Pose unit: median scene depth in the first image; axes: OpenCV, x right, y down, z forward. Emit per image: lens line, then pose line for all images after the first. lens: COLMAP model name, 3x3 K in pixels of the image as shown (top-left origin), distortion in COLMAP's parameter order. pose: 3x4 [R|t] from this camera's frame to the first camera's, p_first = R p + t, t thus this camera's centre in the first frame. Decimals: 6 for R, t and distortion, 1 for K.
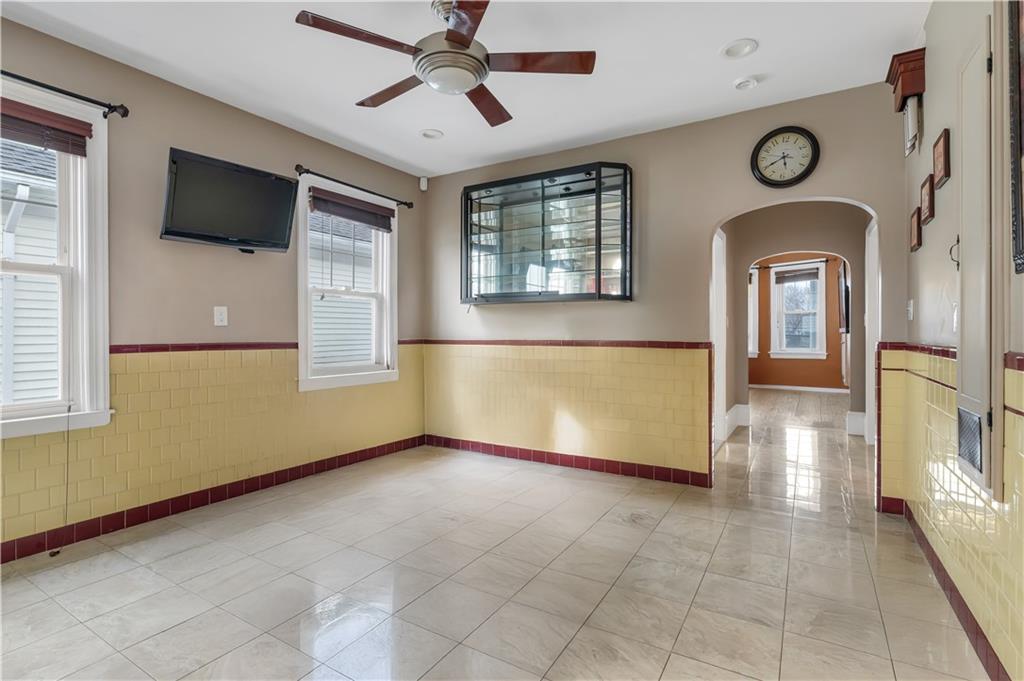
lens RADIAL K [[487.9, 0, 512.0], [0, 487.9, 340.5], [0, 0, 1]] dist [-0.002955, -0.000176]
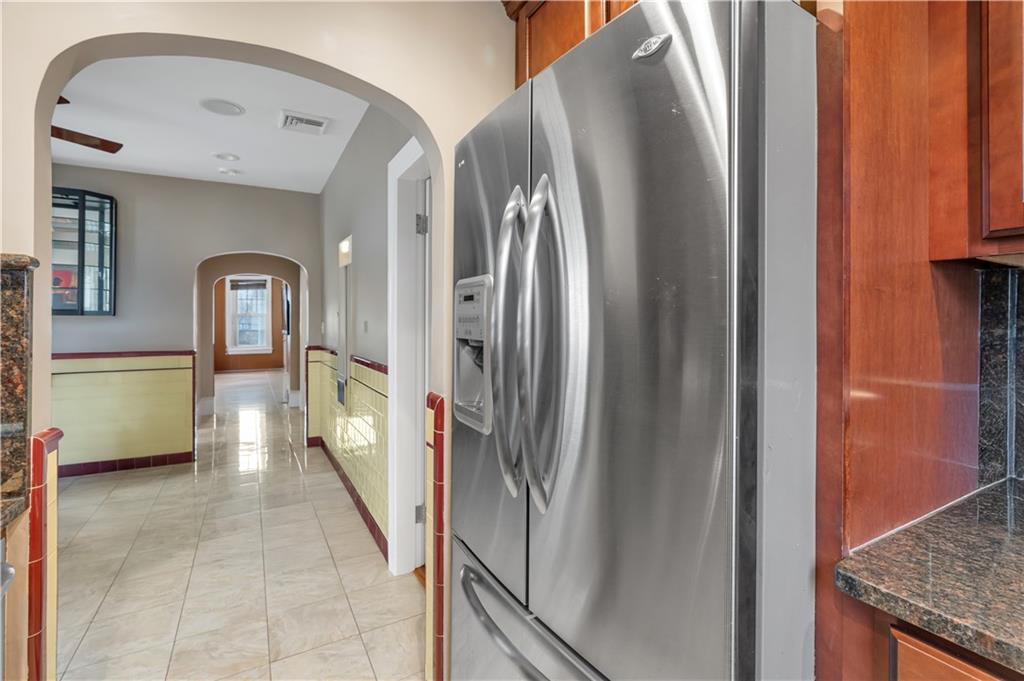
lens RADIAL K [[470.2, 0, 514.2], [0, 470.2, 311.9], [0, 0, 1]] dist [-0.001040, 0.000115]
pose [[0.492839, 0.023017, 0.869816, -0.226853], [0.016200, 0.999234, -0.035620, -0.033205], [-0.869970, 0.031646, 0.492088, -0.311845]]
